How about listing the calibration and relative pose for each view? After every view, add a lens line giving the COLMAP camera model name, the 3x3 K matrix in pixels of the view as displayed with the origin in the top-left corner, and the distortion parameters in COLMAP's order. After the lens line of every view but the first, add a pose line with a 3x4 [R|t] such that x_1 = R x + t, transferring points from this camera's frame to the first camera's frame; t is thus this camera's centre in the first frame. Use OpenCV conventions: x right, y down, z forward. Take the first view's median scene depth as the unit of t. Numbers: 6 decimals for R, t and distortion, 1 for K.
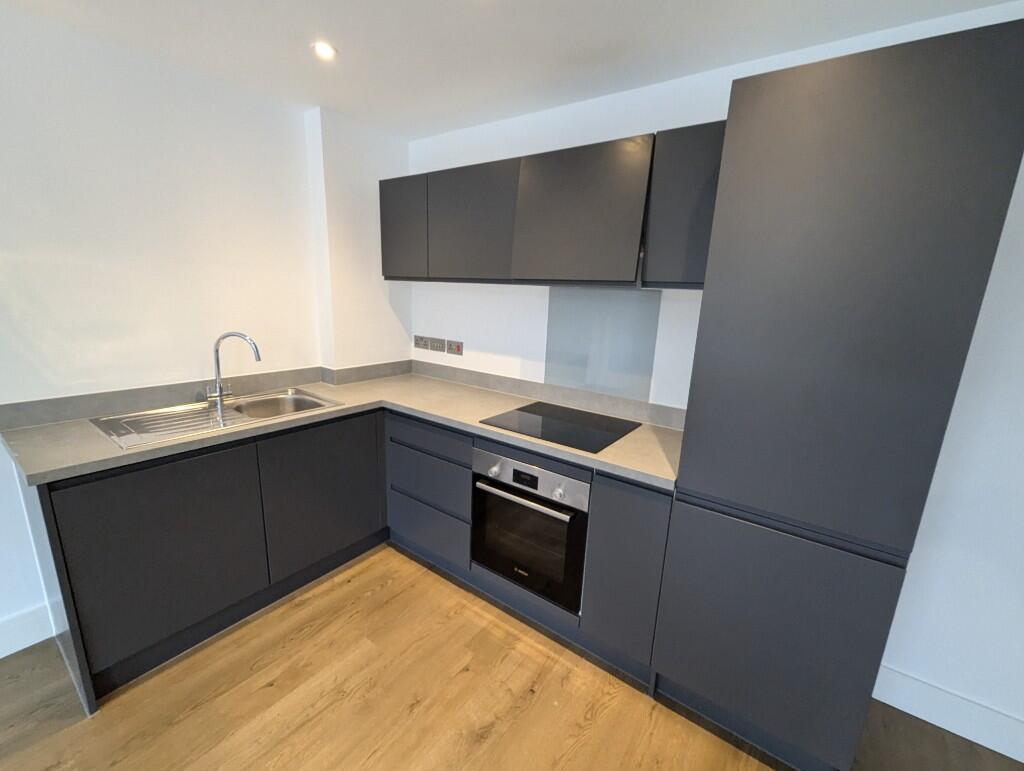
lens RADIAL K [[419.9, 0, 510.4], [0, 419.9, 387.5], [0, 0, 1]] dist [0.000005, -0.000021]
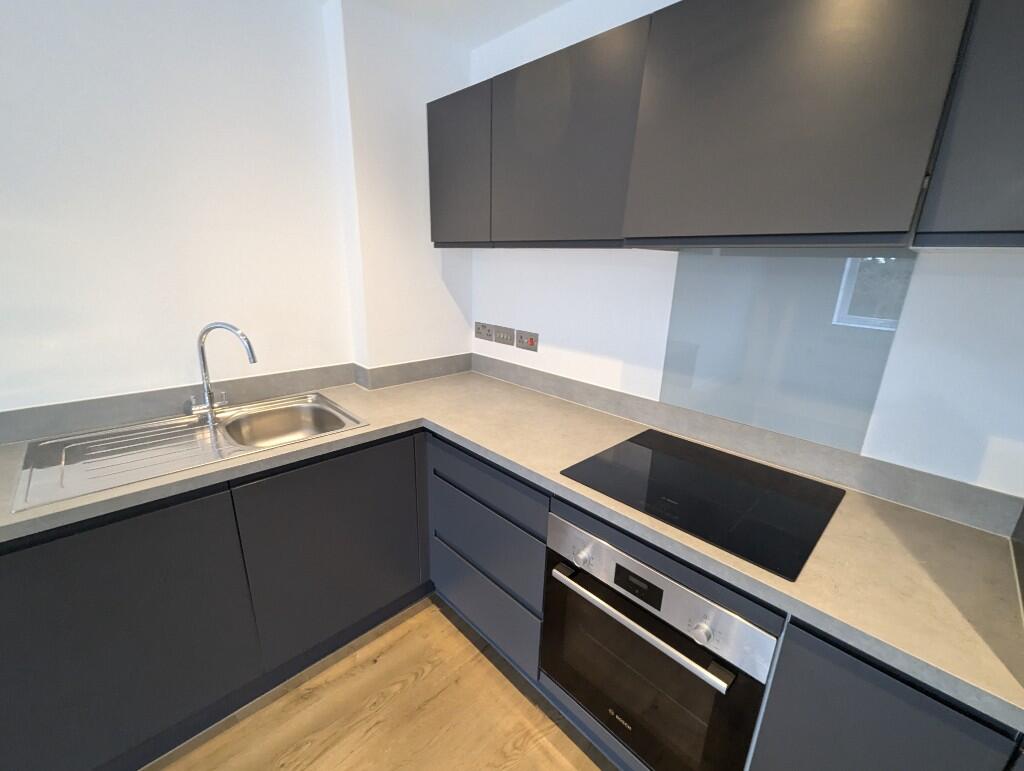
lens RADIAL K [[419.9, 0, 510.4], [0, 419.9, 387.5], [0, 0, 1]] dist [0.000005, -0.000021]
pose [[0.984259, 0.038712, -0.172437, -0.039364], [-0.028519, 0.997718, 0.061203, -0.070602], [0.174413, -0.055322, 0.983117, 0.335980]]
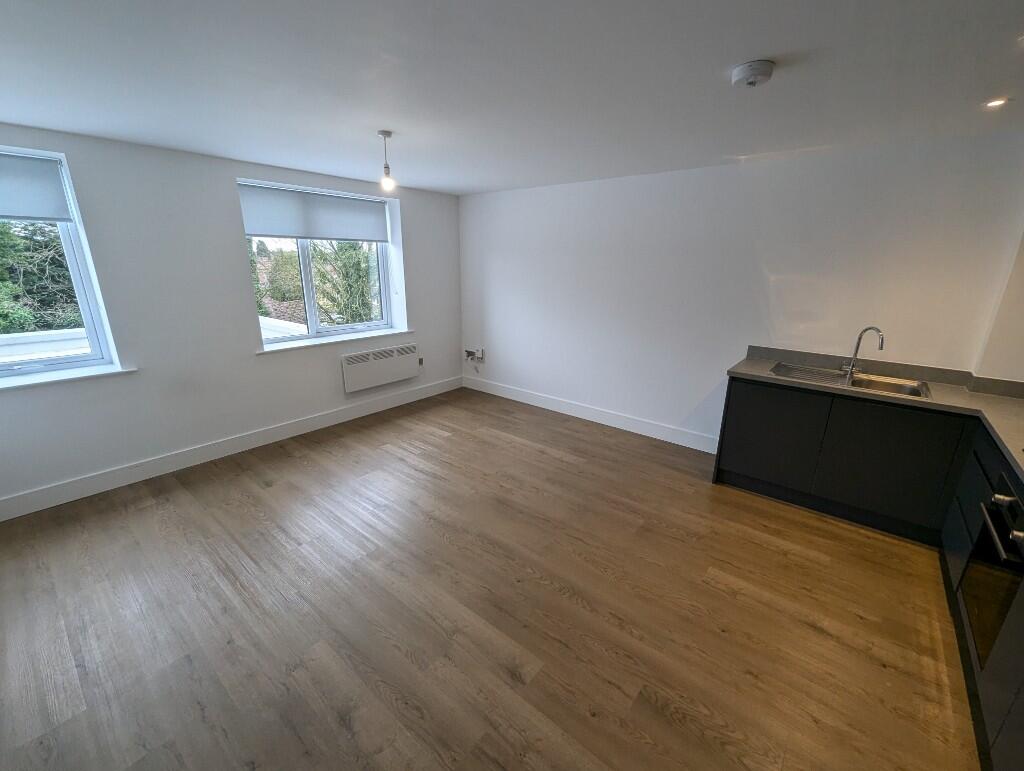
lens RADIAL K [[419.9, 0, 510.4], [0, 419.9, 387.5], [0, 0, 1]] dist [0.000005, -0.000021]
pose [[-0.083777, 0.238725, -0.967467, 0.766865], [-0.230030, 0.940025, 0.251873, -0.015328], [0.969571, 0.243647, -0.023839, -0.082461]]
